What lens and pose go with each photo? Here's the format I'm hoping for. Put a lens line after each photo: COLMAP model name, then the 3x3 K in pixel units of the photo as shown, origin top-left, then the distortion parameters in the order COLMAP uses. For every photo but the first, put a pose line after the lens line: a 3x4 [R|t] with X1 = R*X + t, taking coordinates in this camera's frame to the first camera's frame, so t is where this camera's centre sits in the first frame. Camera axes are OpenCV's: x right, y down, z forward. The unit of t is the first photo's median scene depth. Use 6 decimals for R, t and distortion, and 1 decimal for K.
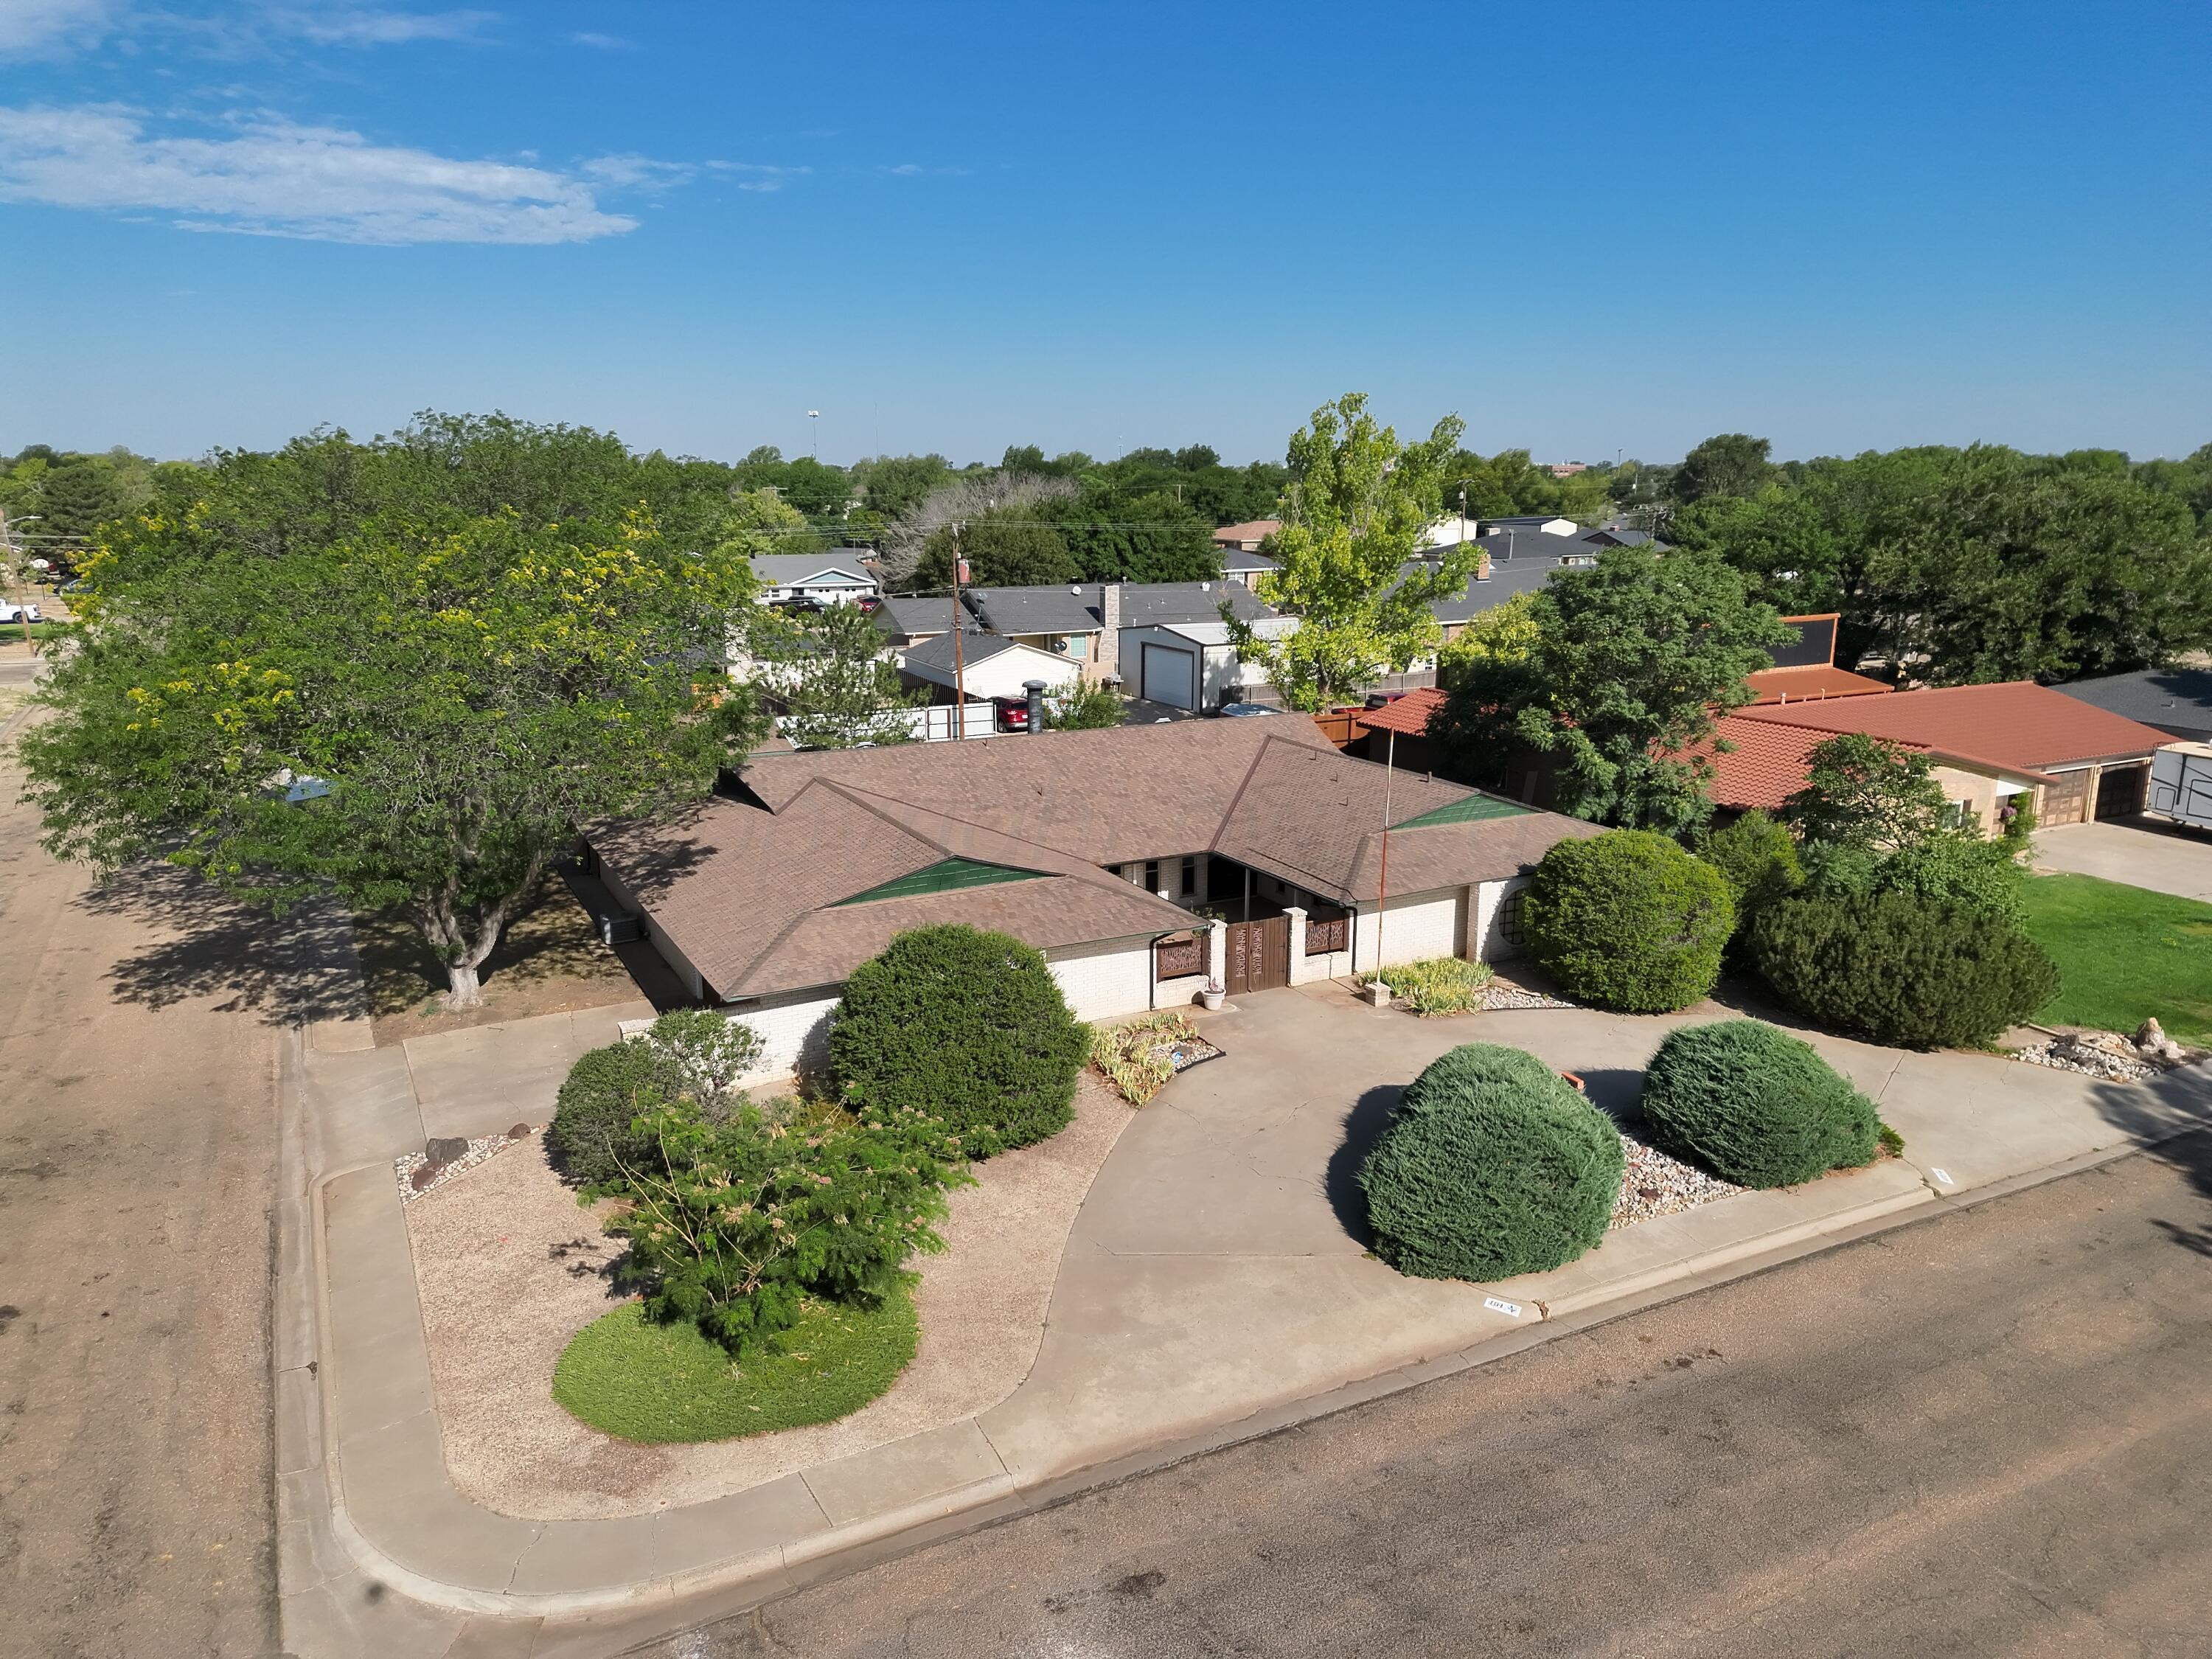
lens RADIAL K [[1551.1, 0, 1102.0], [0, 1551.1, 830.4], [0, 0, 1]] dist [0.070922, -0.059809]
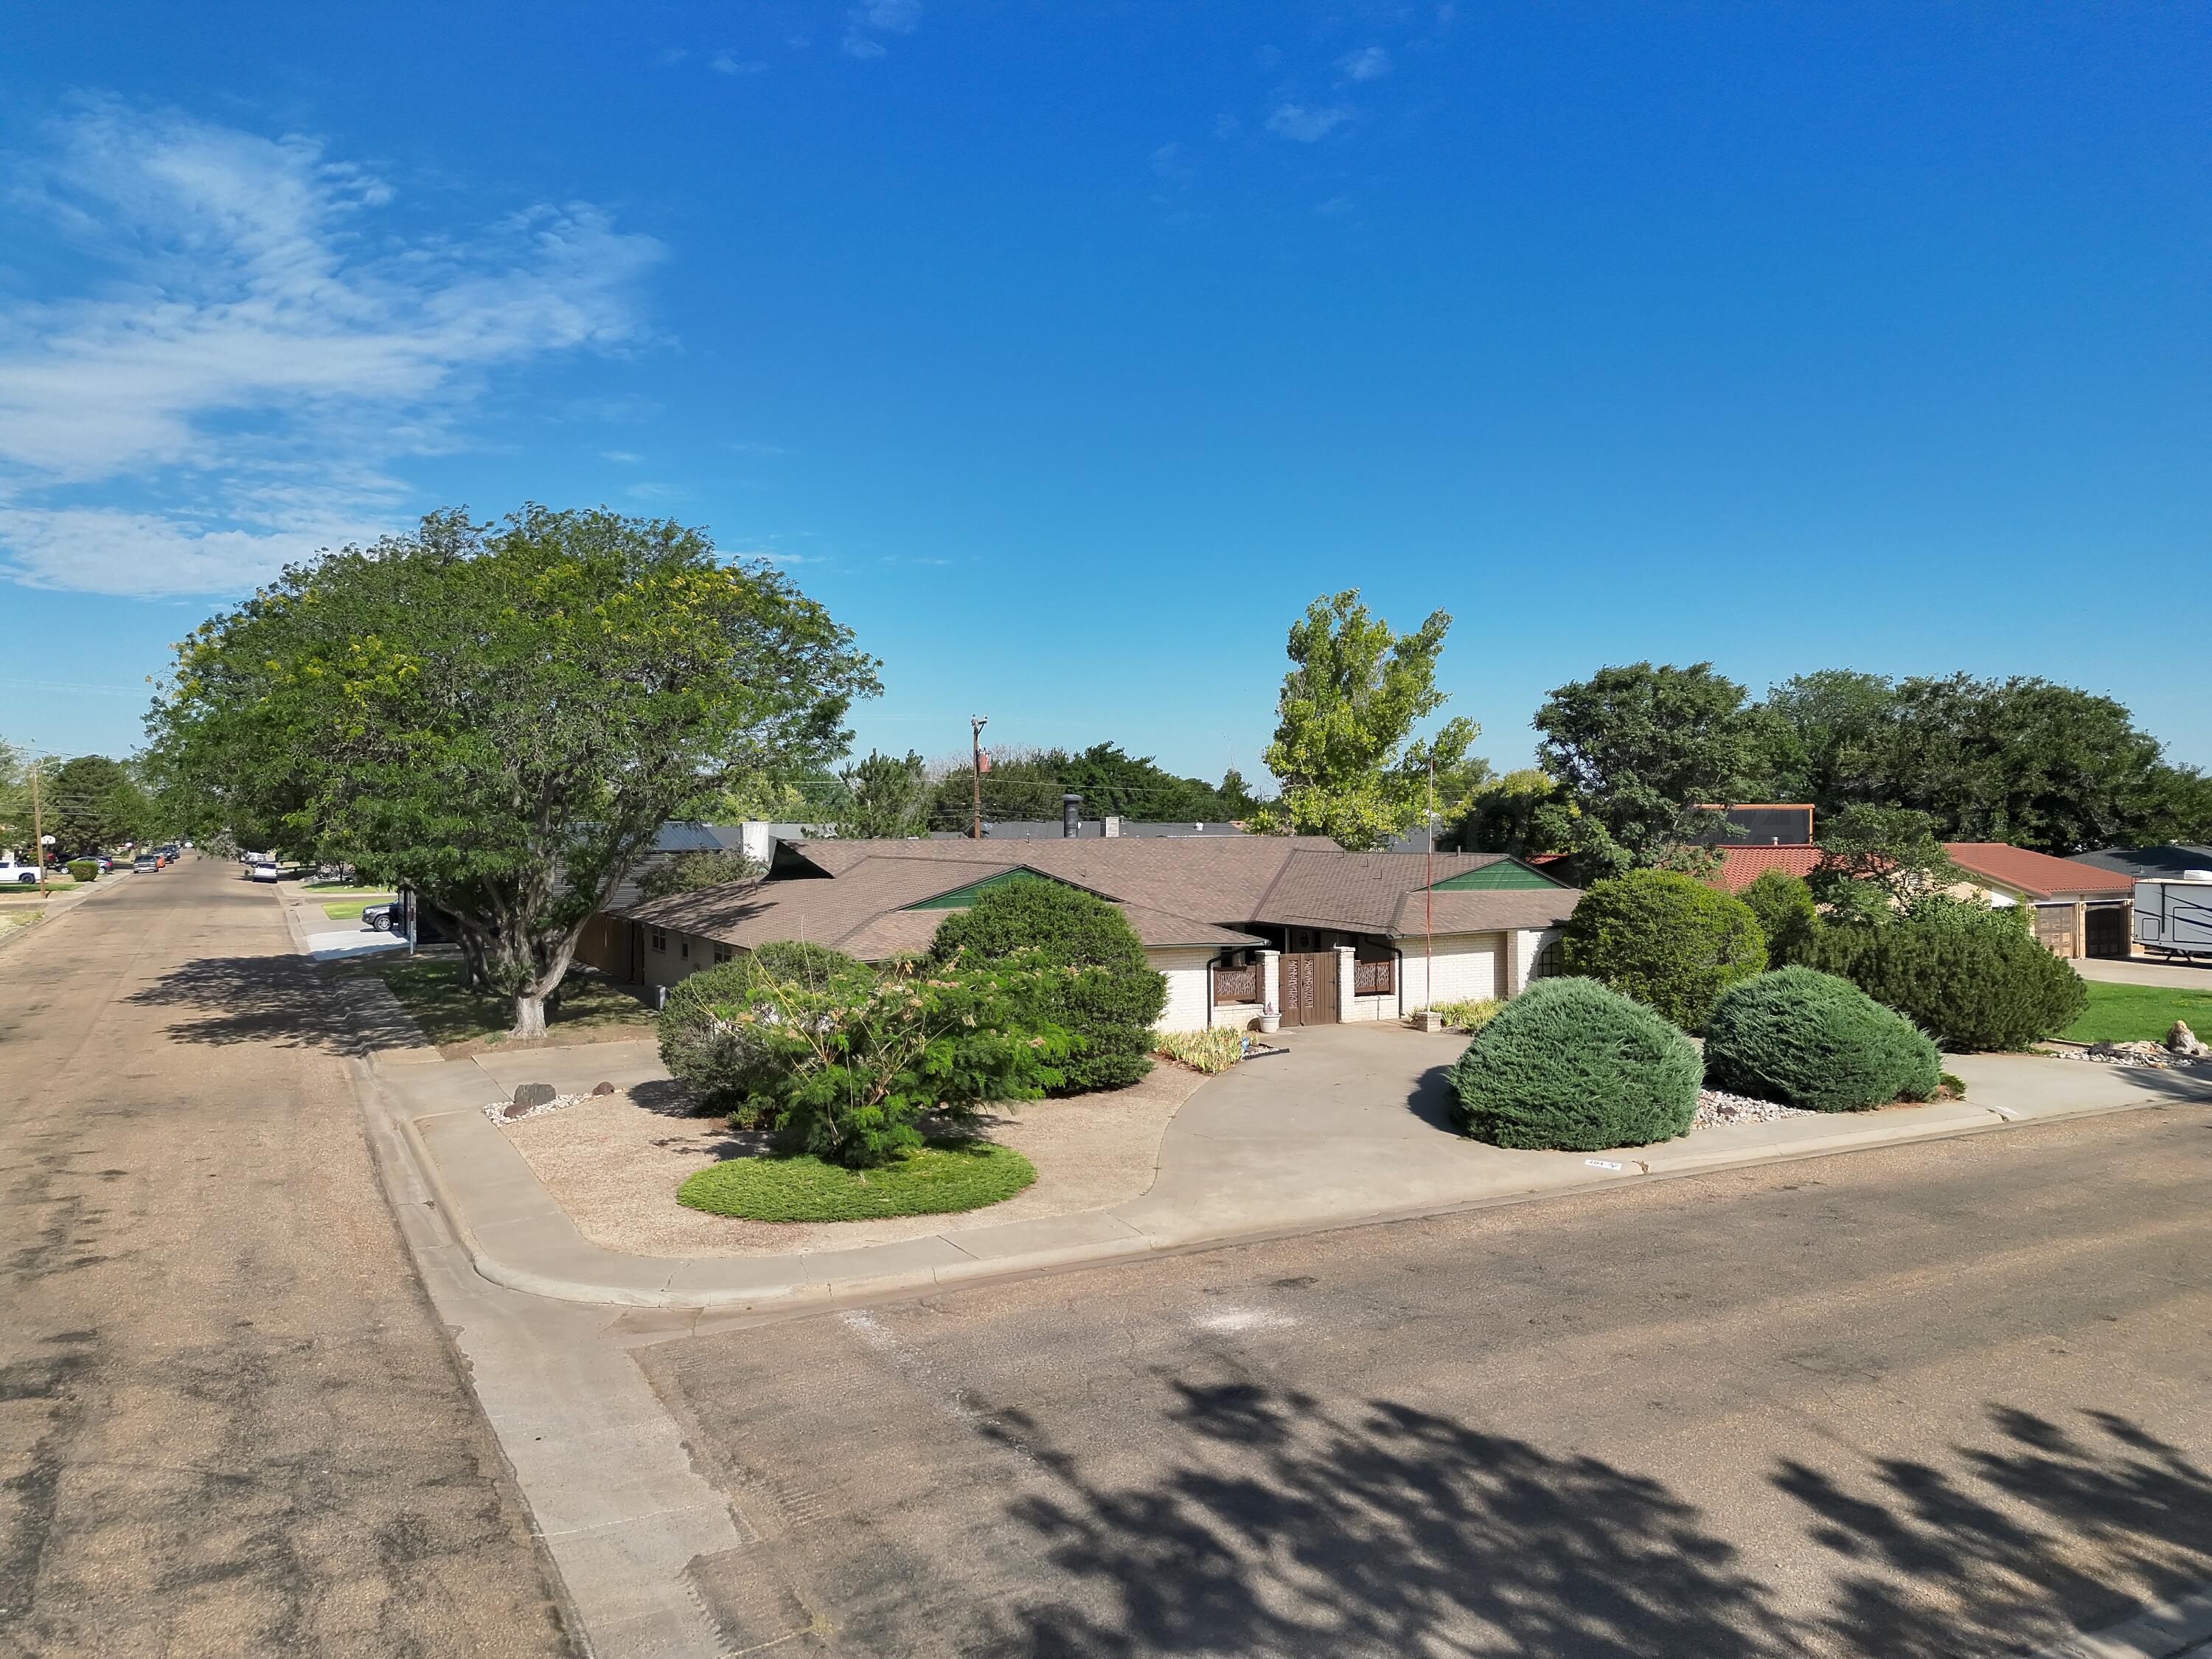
lens RADIAL K [[1551.1, 0, 1102.0], [0, 1551.1, 830.4], [0, 0, 1]] dist [0.070922, -0.059809]
pose [[0.999731, -0.002503, 0.023064, -0.065942], [0.007560, 0.975045, -0.221878, 0.227651], [-0.021933, 0.221993, 0.974802, -0.021235]]
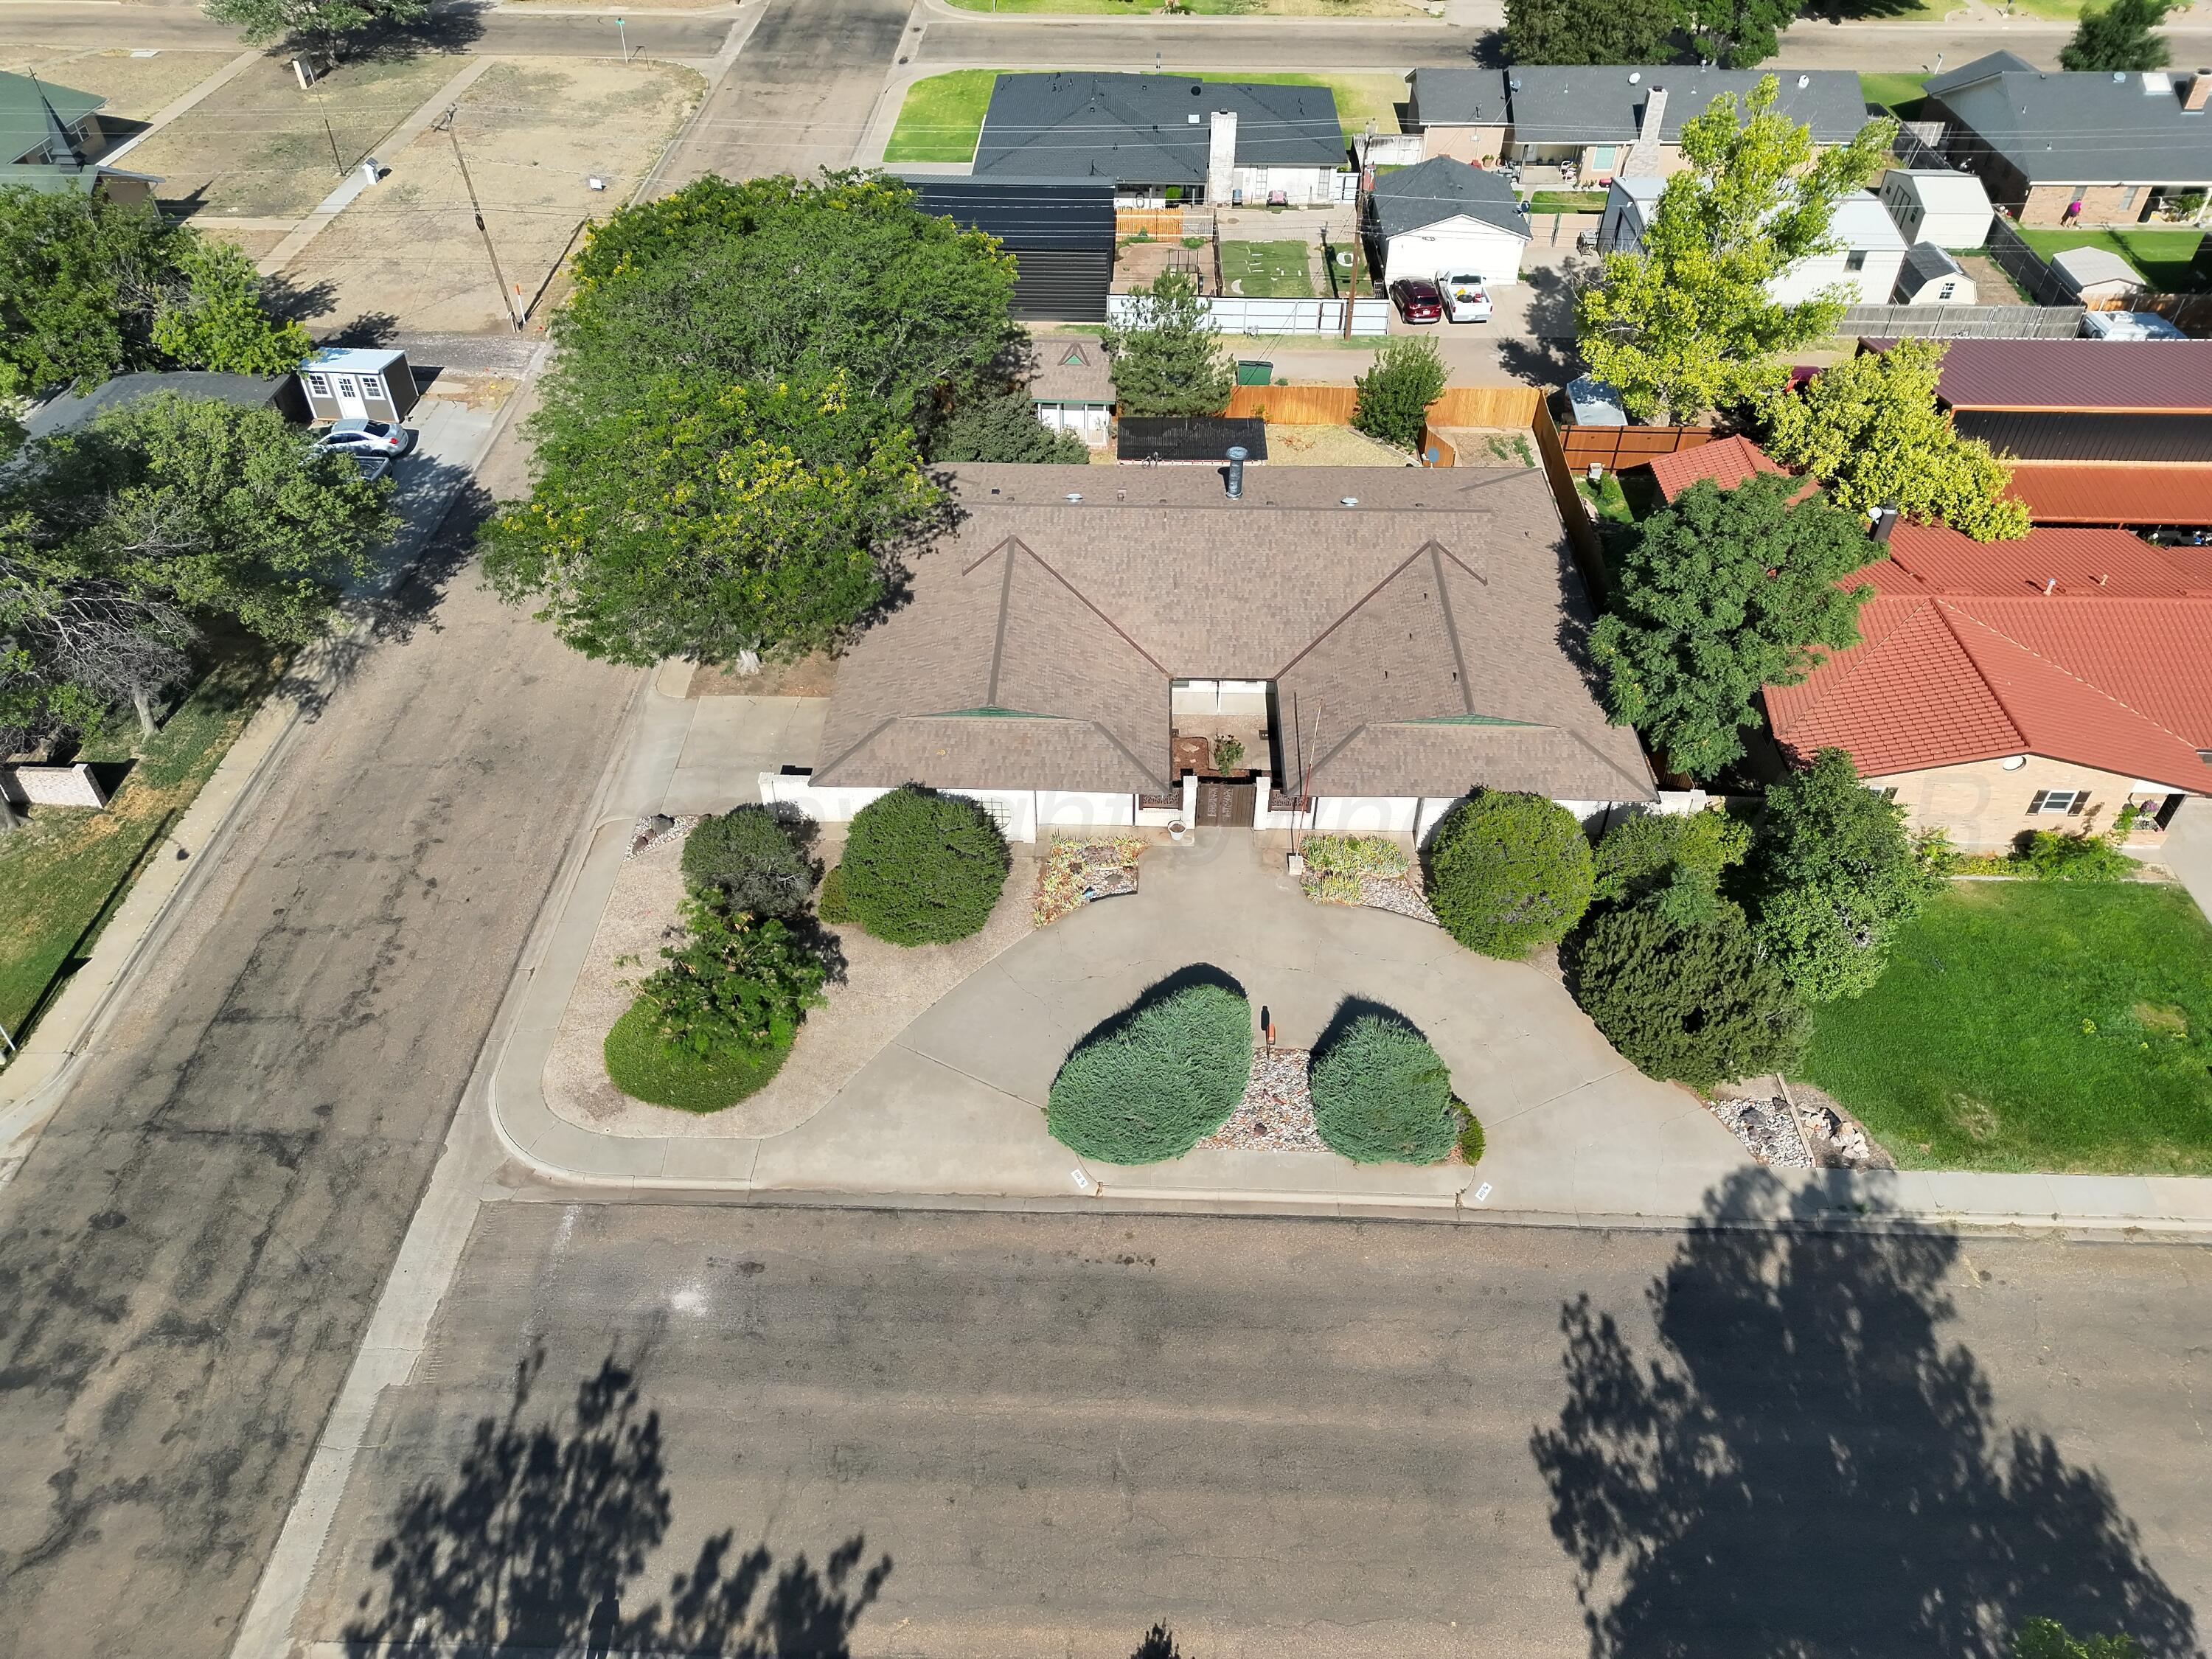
lens RADIAL K [[1551.1, 0, 1102.0], [0, 1551.1, 830.4], [0, 0, 1]] dist [0.070922, -0.059809]
pose [[0.873908, 0.326107, -0.360470, 0.543622], [-0.110639, 0.855549, 0.505762, -0.617659], [0.473332, -0.402107, 0.783752, -0.100972]]
